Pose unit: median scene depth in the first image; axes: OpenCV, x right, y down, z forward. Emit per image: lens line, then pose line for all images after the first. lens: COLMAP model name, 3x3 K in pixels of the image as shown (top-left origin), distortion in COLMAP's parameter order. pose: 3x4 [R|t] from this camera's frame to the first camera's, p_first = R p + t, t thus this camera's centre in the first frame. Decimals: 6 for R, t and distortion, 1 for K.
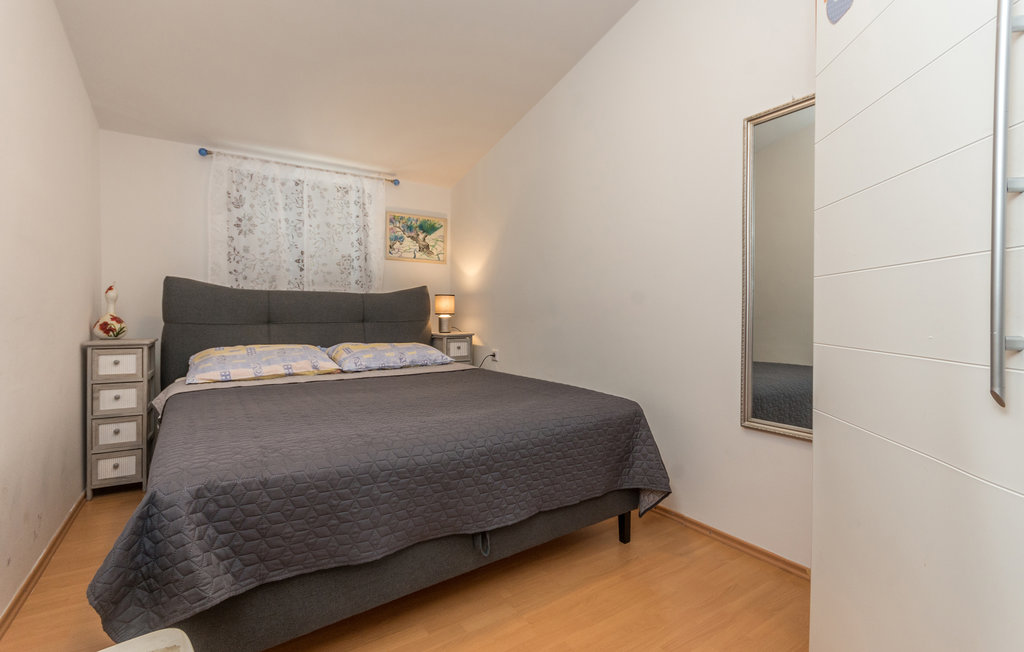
lens RADIAL K [[501.5, 0, 512.0], [0, 501.5, 326.0], [0, 0, 1]] dist [0.001492, 0.000547]
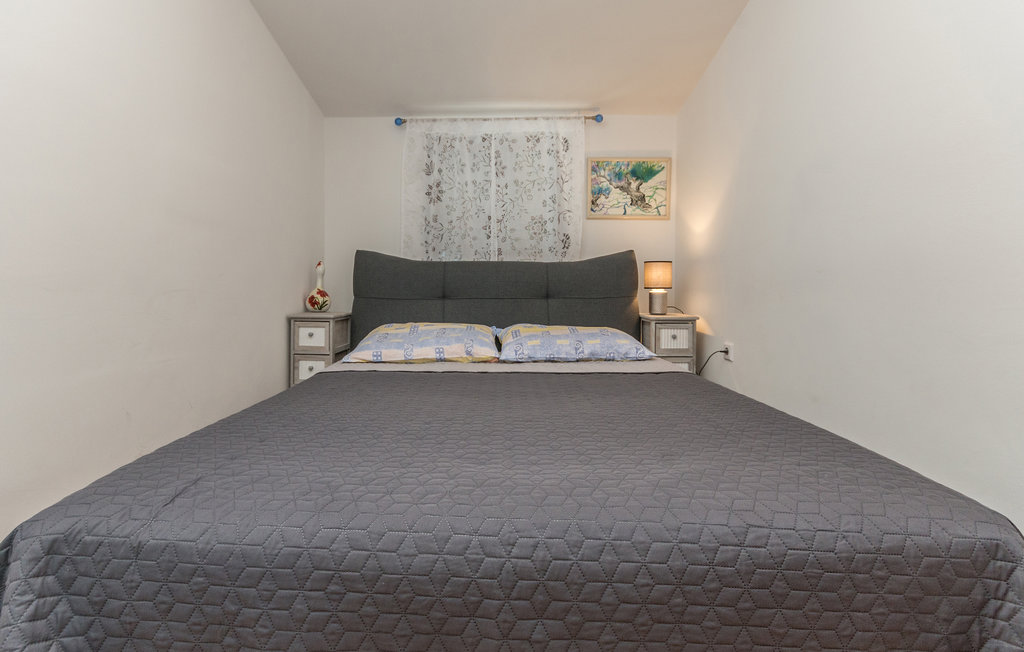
lens RADIAL K [[496.0, 0, 512.1], [0, 496.0, 292.2], [0, 0, 1]] dist [0.002925, 0.000498]
pose [[0.815241, 0.004180, -0.579107, 0.117819], [-0.014908, 0.999794, -0.013770, -0.005982], [0.578930, 0.019859, 0.815135, 0.338678]]
